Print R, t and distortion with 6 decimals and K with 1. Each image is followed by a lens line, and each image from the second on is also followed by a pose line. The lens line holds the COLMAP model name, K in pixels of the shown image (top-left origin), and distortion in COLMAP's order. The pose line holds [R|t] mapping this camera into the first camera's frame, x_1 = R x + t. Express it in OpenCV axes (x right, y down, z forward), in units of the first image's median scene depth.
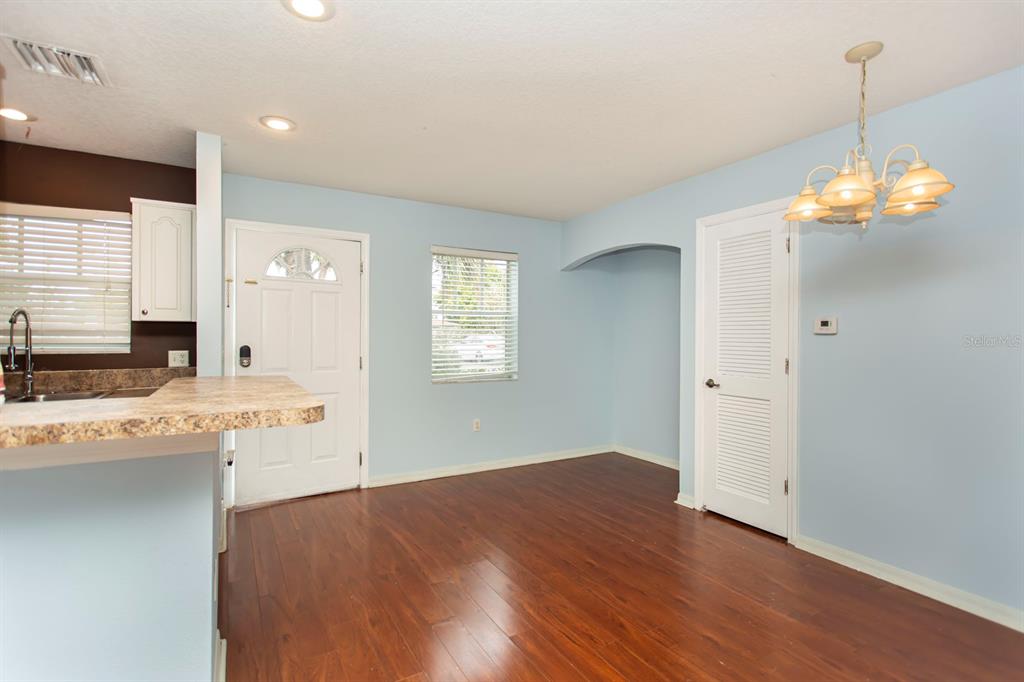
lens RADIAL K [[497.8, 0, 509.4], [0, 497.8, 335.9], [0, 0, 1]] dist [-0.005577, 0.003108]
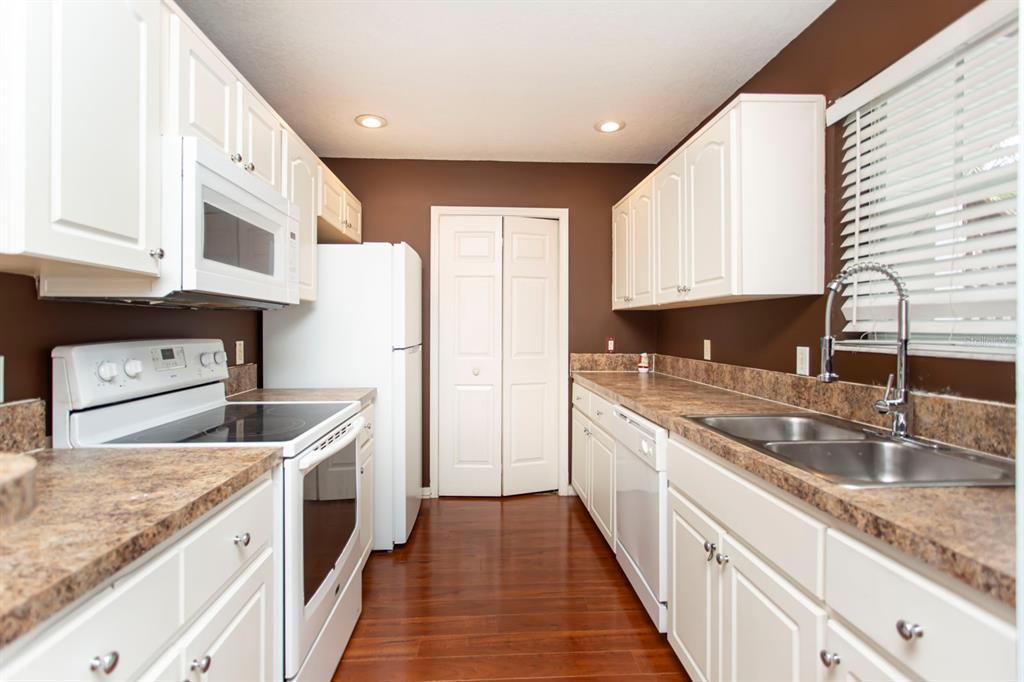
lens RADIAL K [[497.8, 0, 505.8], [0, 497.8, 325.8], [0, 0, 1]] dist [-0.005577, 0.003108]
pose [[-0.452252, -0.009747, -0.891837, -0.414763], [-0.012607, 0.999910, -0.004535, 0.019507], [0.891801, 0.009192, -0.452334, 1.155868]]
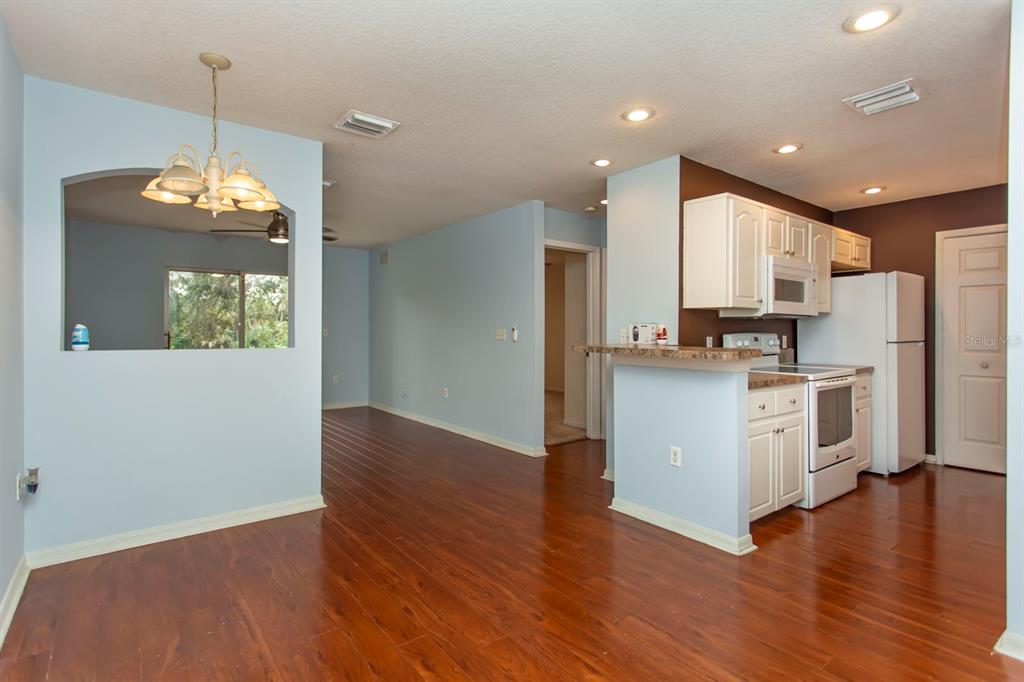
lens RADIAL K [[497.8, 0, 502.8], [0, 497.8, 332.1], [0, 0, 1]] dist [-0.005577, 0.003108]
pose [[-0.992750, -0.006132, -0.120038, 0.166955], [-0.007612, 0.999900, 0.011879, 0.025027], [0.119953, 0.012706, -0.992698, 1.896822]]
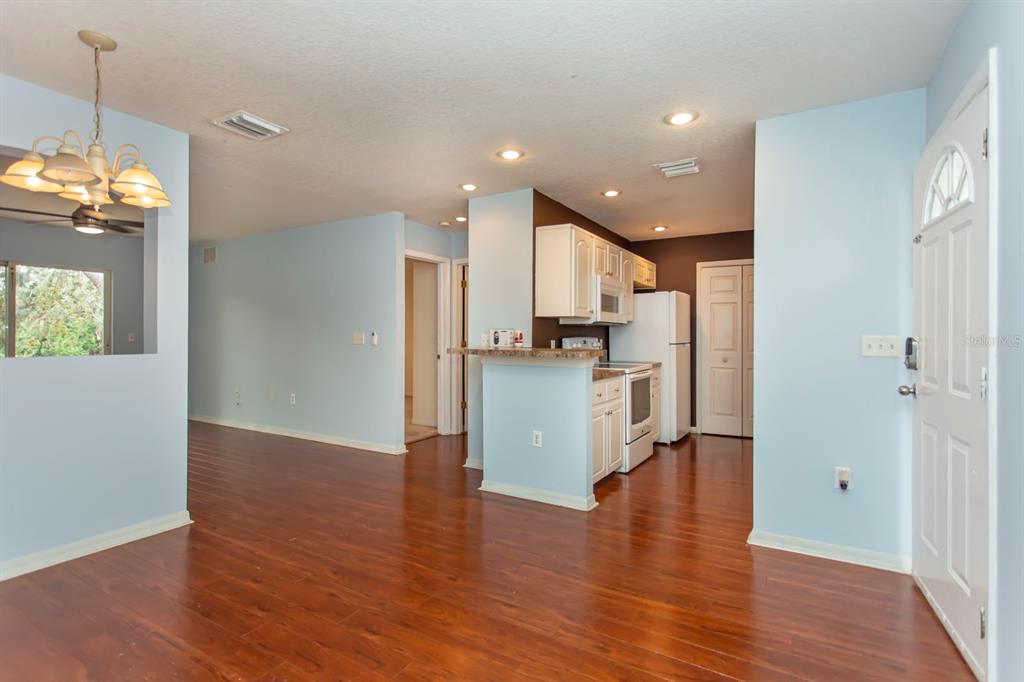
lens RADIAL K [[497.8, 0, 498.5], [0, 497.8, 337.1], [0, 0, 1]] dist [-0.005577, 0.003108]
pose [[-0.880679, -0.004430, -0.473692, 0.399809], [-0.010261, 0.999900, 0.009727, 0.025220], [0.473602, 0.013427, -0.880637, 1.986981]]
